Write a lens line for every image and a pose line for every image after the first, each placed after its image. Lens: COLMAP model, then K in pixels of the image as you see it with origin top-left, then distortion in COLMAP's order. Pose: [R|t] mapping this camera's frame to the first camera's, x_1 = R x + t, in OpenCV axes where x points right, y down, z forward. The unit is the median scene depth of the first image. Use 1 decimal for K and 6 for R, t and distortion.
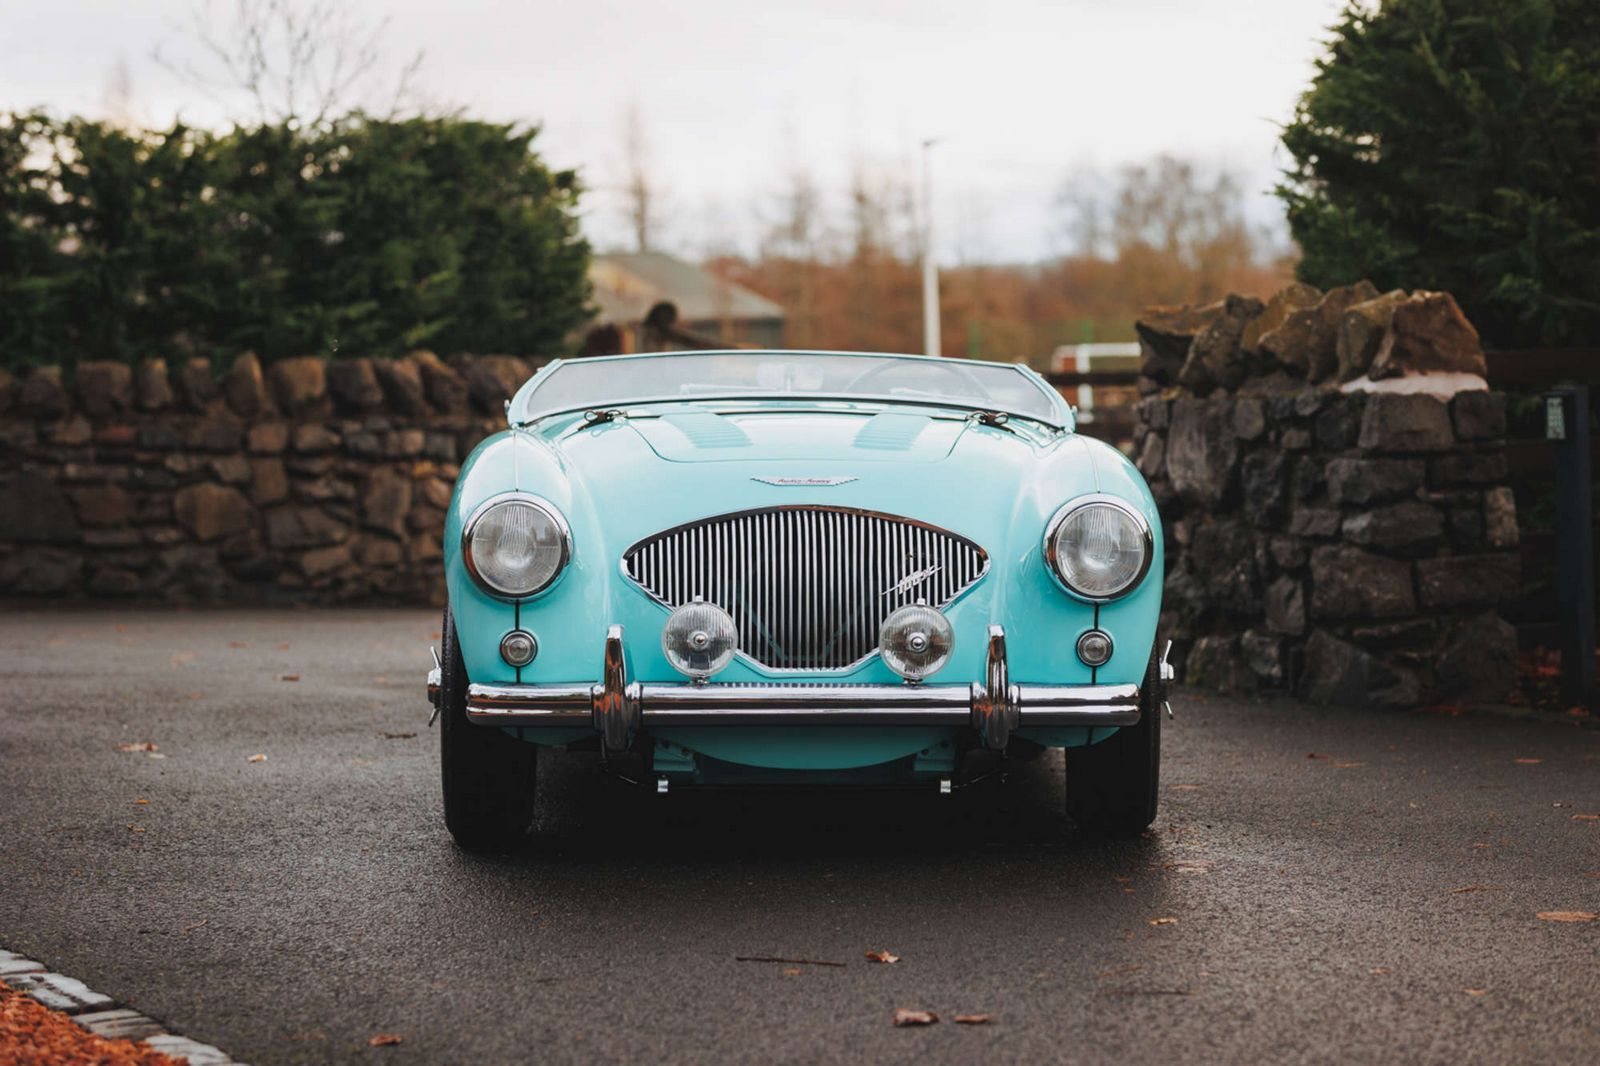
lens RADIAL K [[3672.8, 0, 788.8], [0, 3672.8, 533.3], [0, 0, 1]] dist [0.011166, 0.000000]
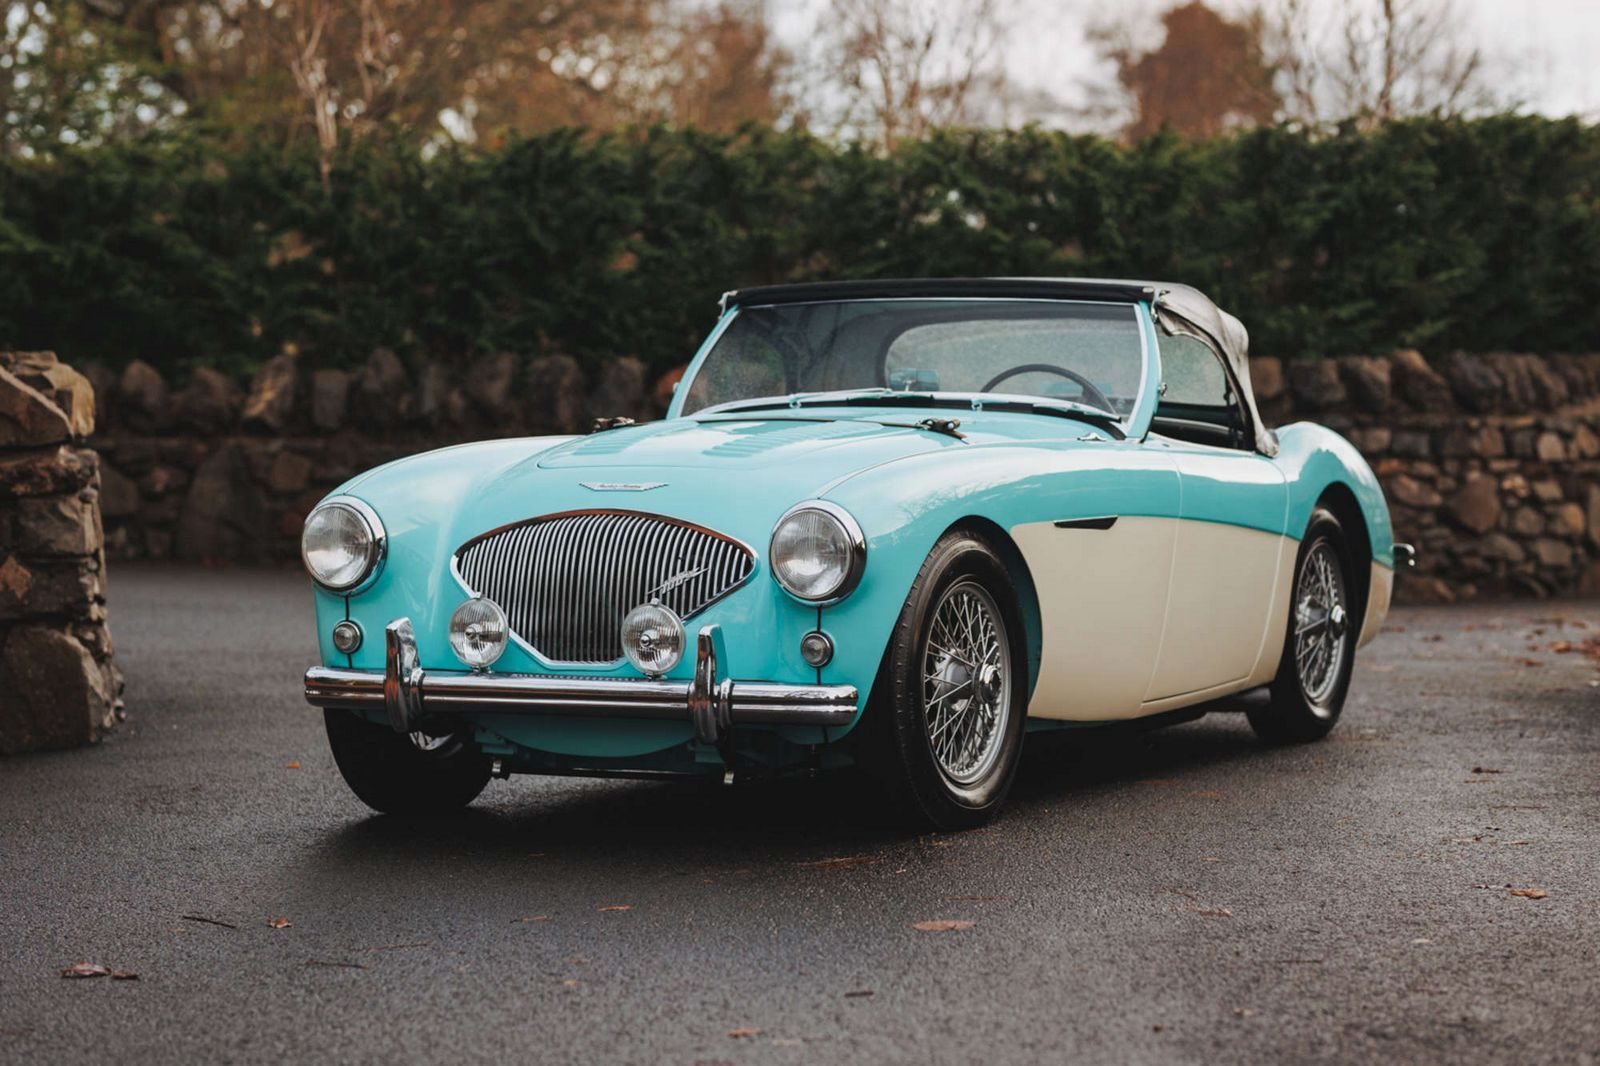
lens RADIAL K [[3672.8, 0, 822.0], [0, 3672.8, 493.4], [0, 0, 1]] dist [0.011166, 0.000000]
pose [[0.887251, 0.003398, -0.461274, 0.233721], [-0.007330, 0.999950, -0.006733, -0.002334], [0.461228, 0.009355, 0.887232, 0.035175]]
